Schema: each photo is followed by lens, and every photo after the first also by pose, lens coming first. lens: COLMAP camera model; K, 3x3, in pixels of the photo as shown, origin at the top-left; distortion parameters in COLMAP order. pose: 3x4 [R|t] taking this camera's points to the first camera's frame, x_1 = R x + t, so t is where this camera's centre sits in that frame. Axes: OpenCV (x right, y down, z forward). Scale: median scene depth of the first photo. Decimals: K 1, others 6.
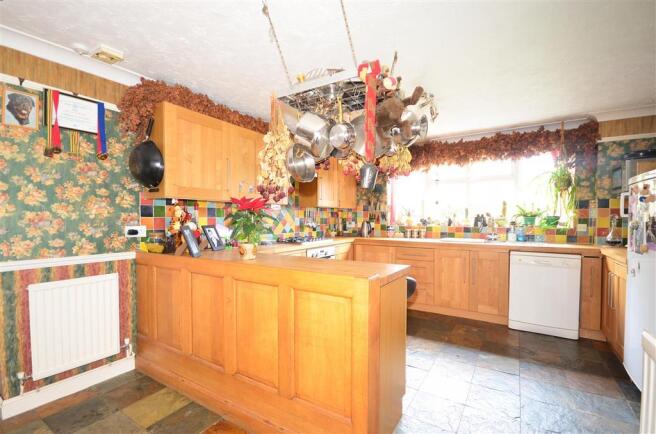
lens RADIAL K [[282.1, 0, 328.0], [0, 282.1, 217.0], [0, 0, 1]] dist [-0.000938, -0.000447]
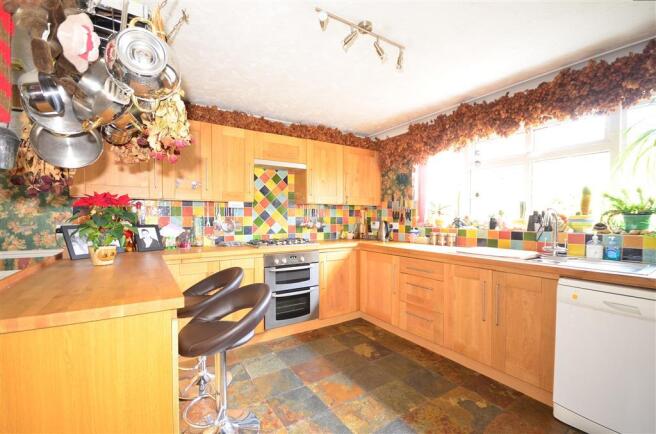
lens RADIAL K [[282.1, 0, 328.0], [0, 282.1, 217.0], [0, 0, 1]] dist [-0.000938, -0.000447]
pose [[0.915144, 0.000172, -0.403127, 0.353705], [0.001096, 0.999995, 0.002914, 0.000937], [0.403126, -0.003108, 0.915139, 0.246547]]
